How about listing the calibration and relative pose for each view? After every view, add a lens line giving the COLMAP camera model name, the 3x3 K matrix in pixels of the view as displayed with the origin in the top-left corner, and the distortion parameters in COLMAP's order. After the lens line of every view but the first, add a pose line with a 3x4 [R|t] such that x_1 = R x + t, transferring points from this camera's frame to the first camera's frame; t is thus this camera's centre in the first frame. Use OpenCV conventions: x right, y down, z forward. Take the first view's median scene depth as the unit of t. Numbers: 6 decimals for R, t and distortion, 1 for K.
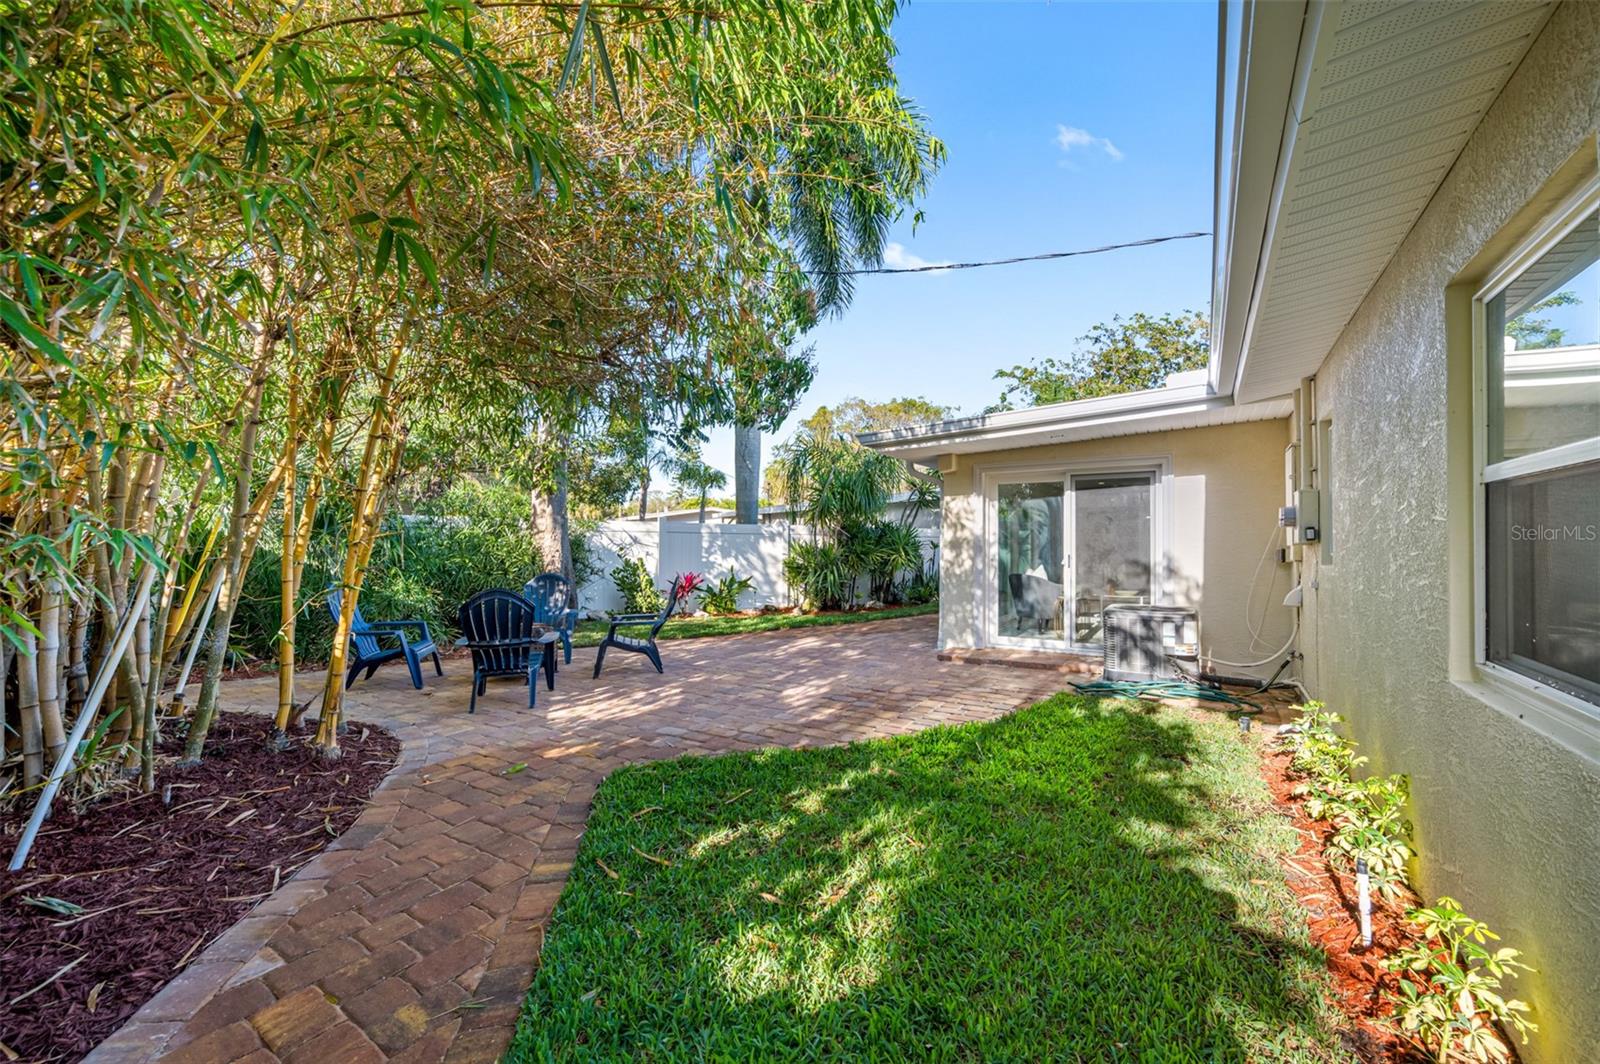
lens RADIAL K [[634.2, 0, 800.0], [0, 634.2, 532.0], [0, 0, 1]] dist [-0.000088, -0.000031]
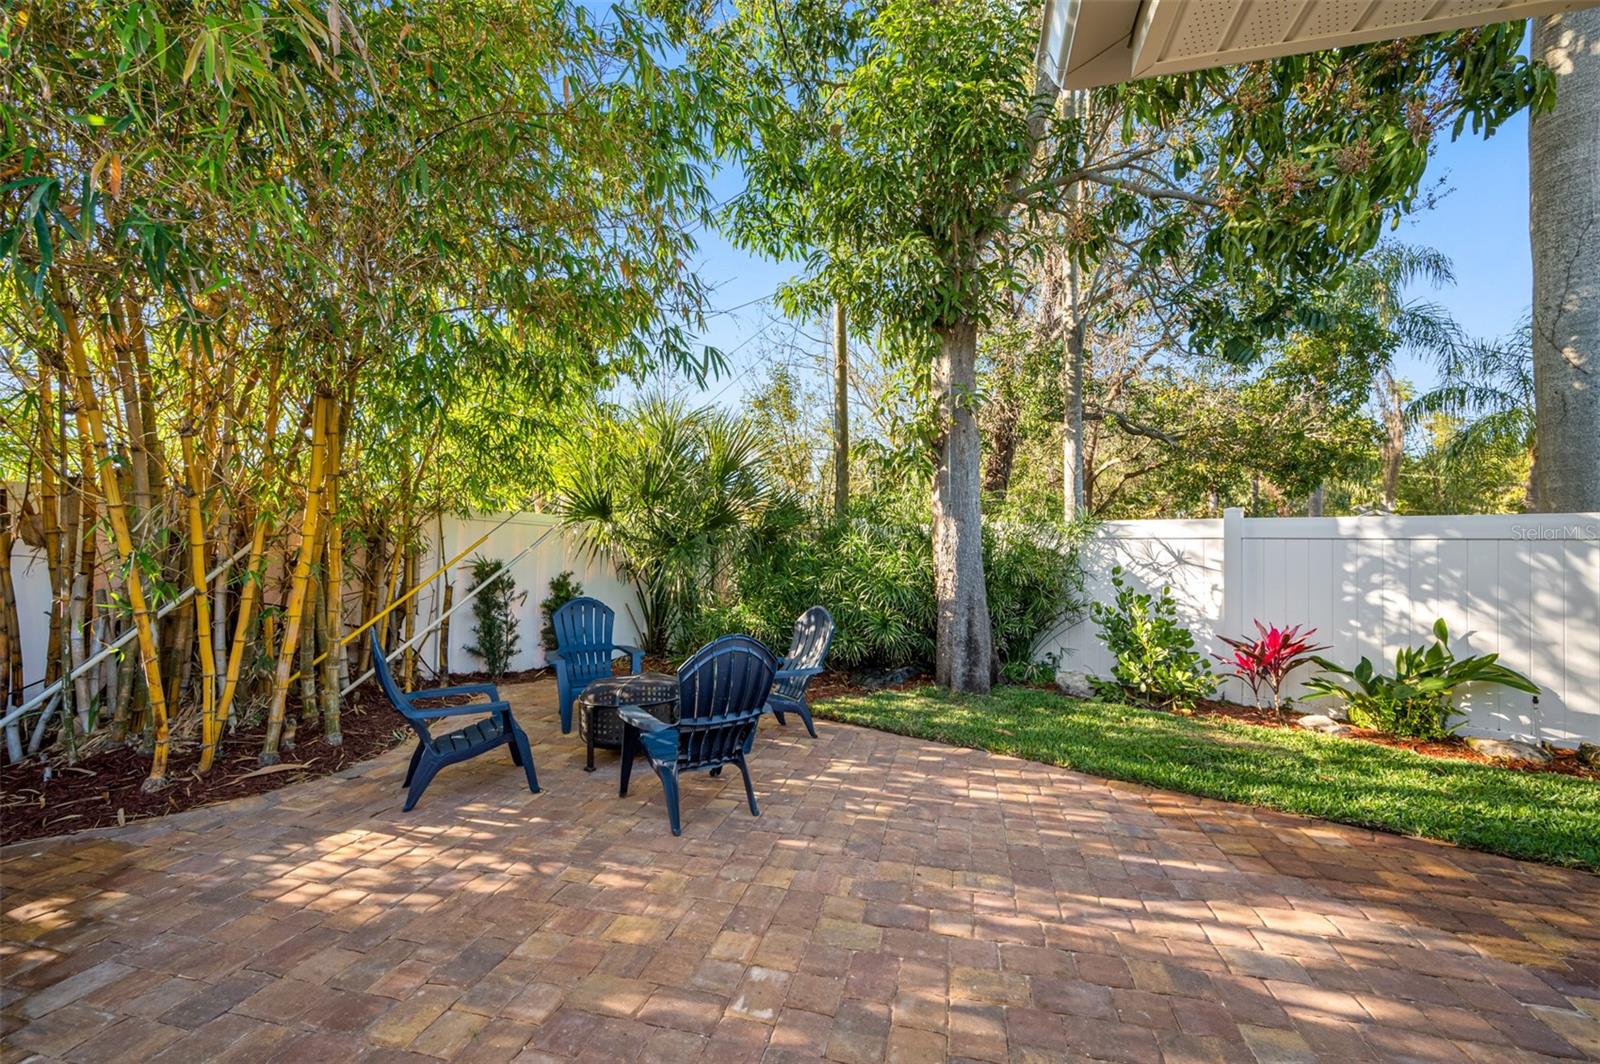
lens RADIAL K [[634.2, 0, 800.0], [0, 634.2, 532.0], [0, 0, 1]] dist [-0.000088, -0.000031]
pose [[0.333011, -0.031753, -0.942388, 0.358932], [0.012538, 0.999494, -0.029246, 0.008317], [0.942840, -0.002076, 0.333240, 1.174847]]
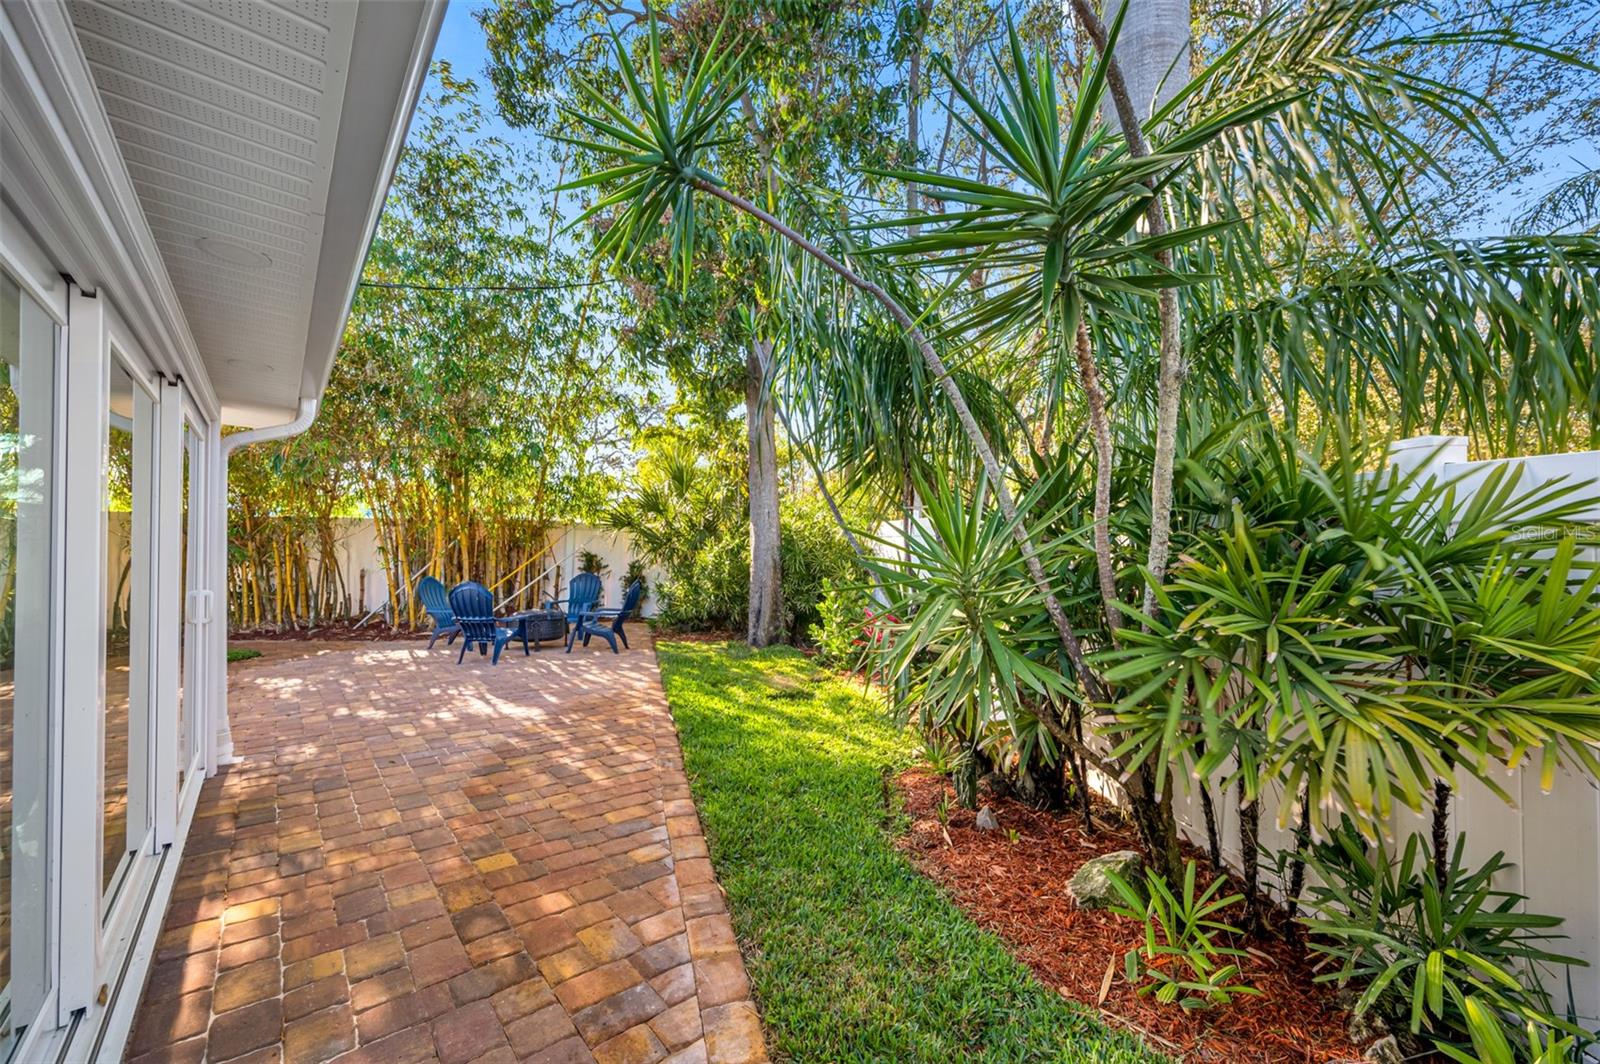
lens RADIAL K [[613.0, 0, 800.0], [0, 613.0, 532.0], [0, 0, 1]] dist [0.000019, -0.000006]
pose [[-0.283800, -0.022392, -0.958622, 0.908087], [0.013745, 0.999530, -0.027417, 0.017927], [0.958785, -0.020957, -0.283358, 2.463488]]
